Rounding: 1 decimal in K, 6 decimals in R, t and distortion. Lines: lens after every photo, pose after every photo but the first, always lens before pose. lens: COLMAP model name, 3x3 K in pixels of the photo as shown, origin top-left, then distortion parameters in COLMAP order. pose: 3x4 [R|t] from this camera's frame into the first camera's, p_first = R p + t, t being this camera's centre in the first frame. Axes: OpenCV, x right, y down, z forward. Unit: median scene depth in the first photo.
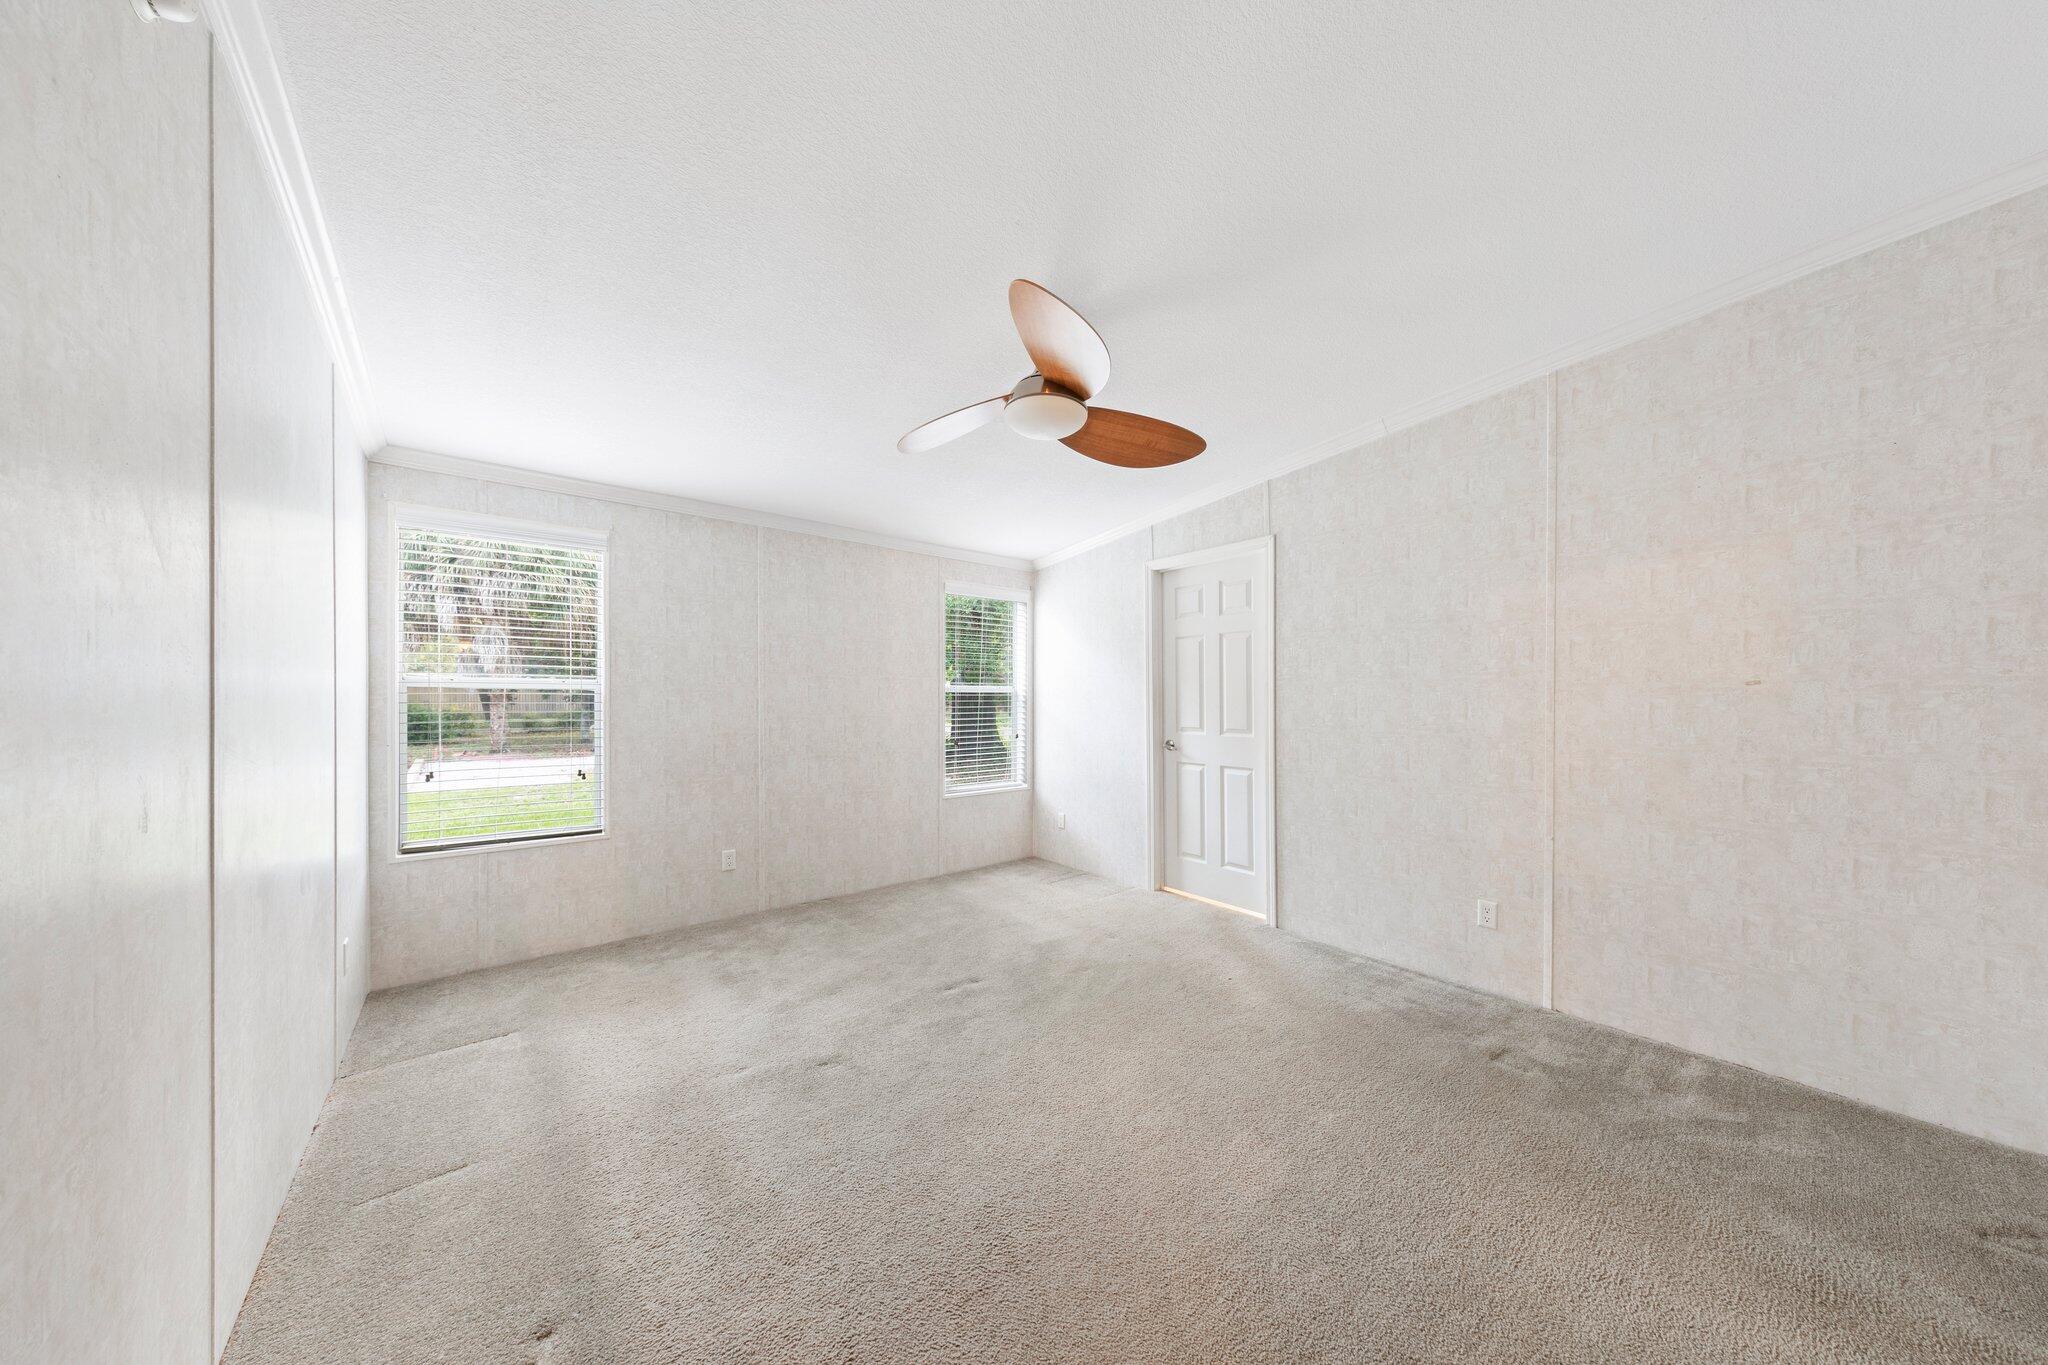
lens RADIAL K [[646.9, 0, 1019.9], [0, 646.9, 690.2], [0, 0, 1]] dist [0.007289, -0.001138]
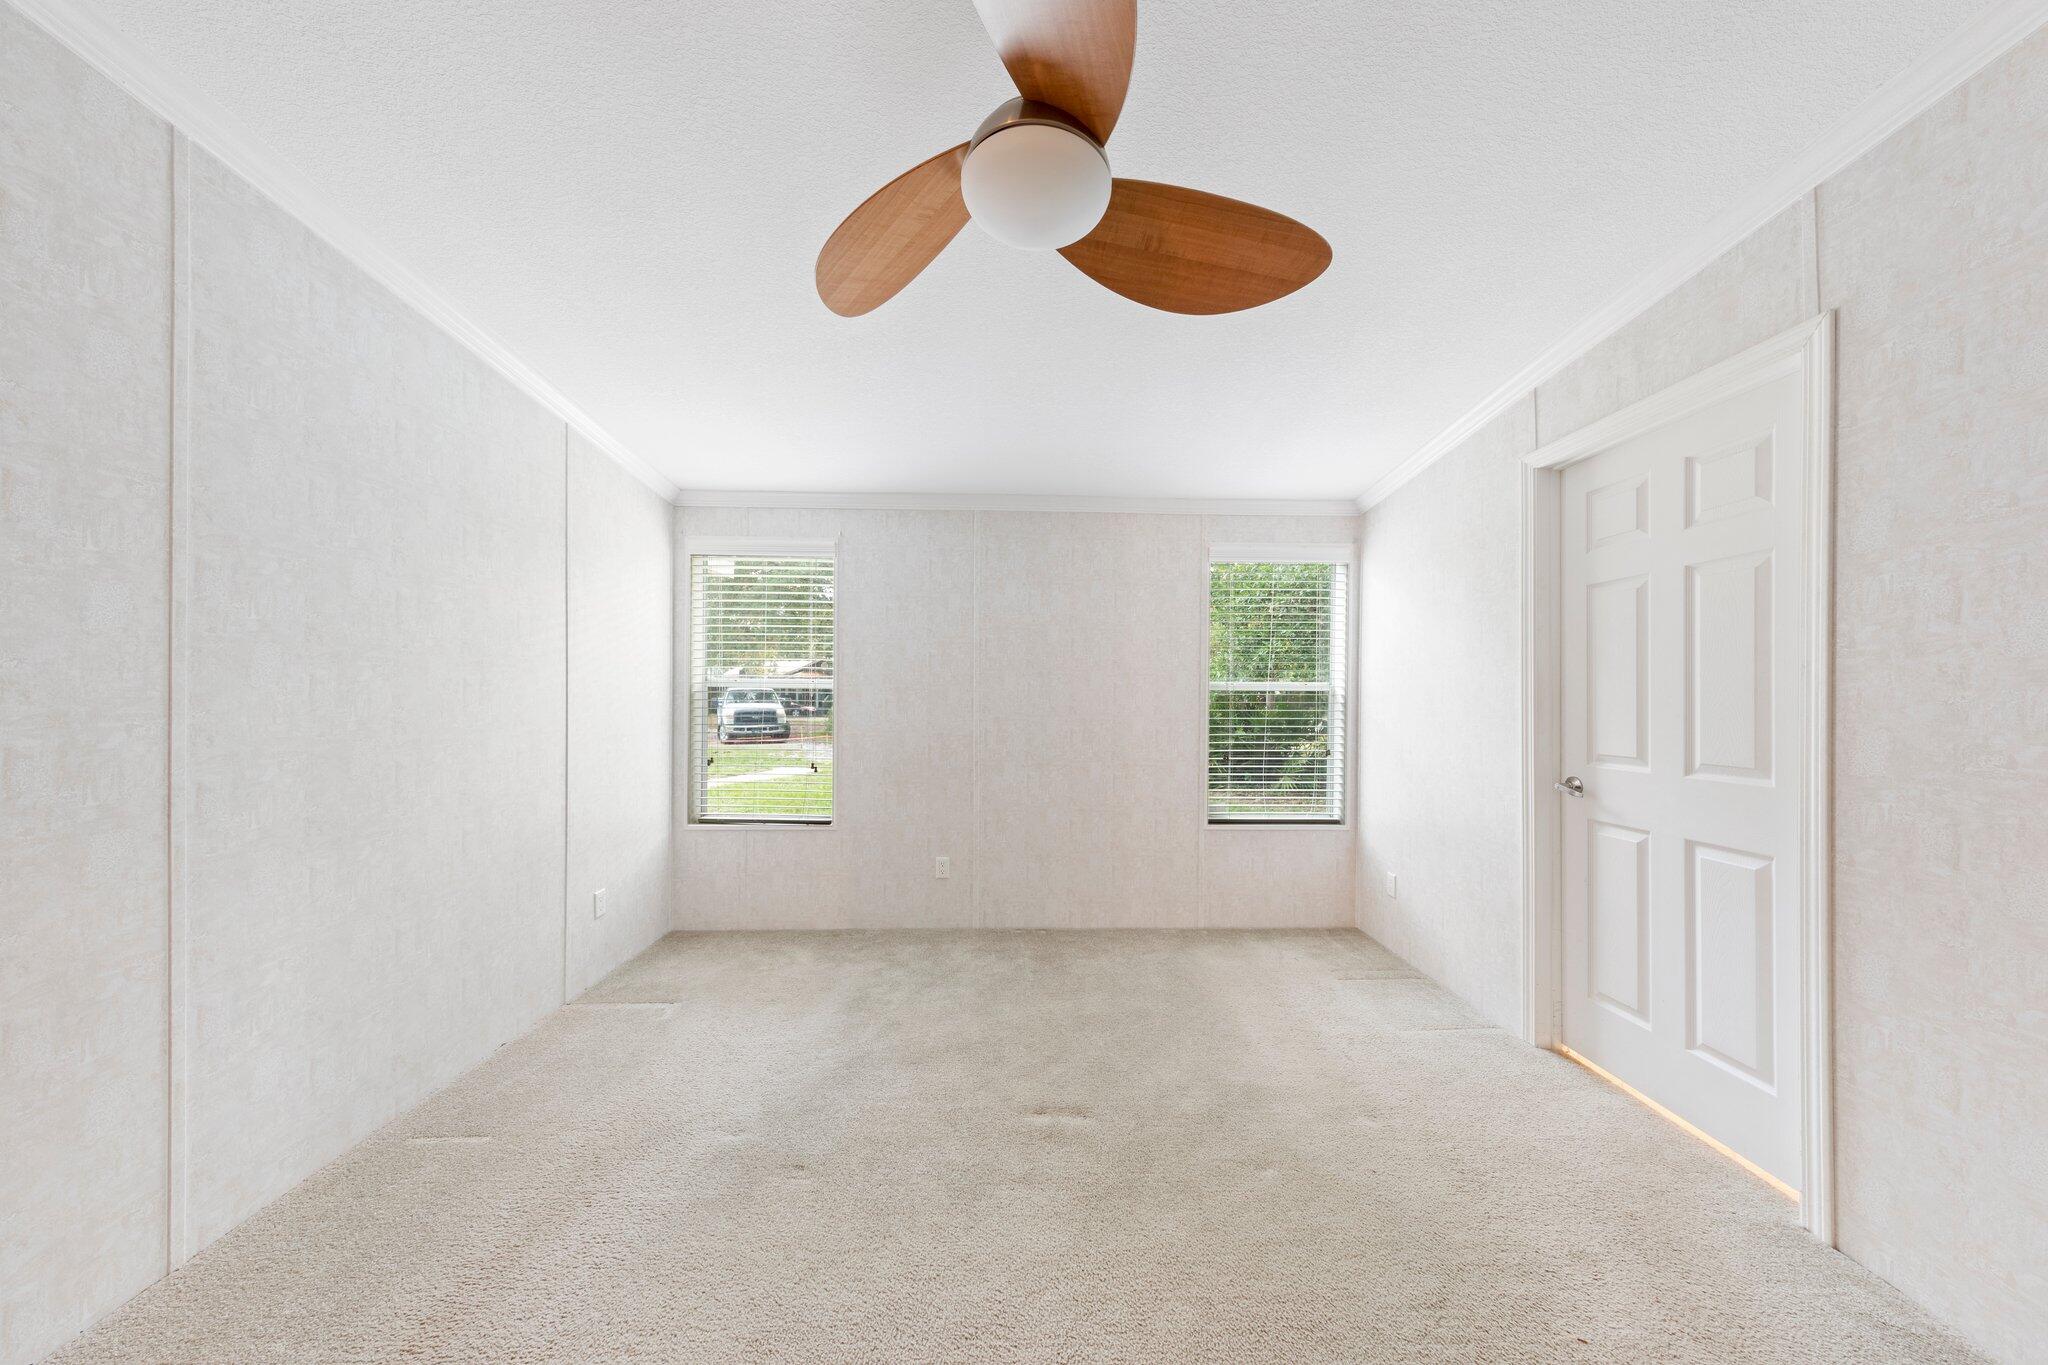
lens RADIAL K [[646.9, 0, 1028.1], [0, 646.9, 696.3], [0, 0, 1]] dist [0.007289, -0.001138]
pose [[0.790528, 0.001518, -0.612424, 0.222132], [0.003650, 0.999967, 0.007189, 0.004532], [0.612415, -0.007919, 0.790497, 0.318499]]
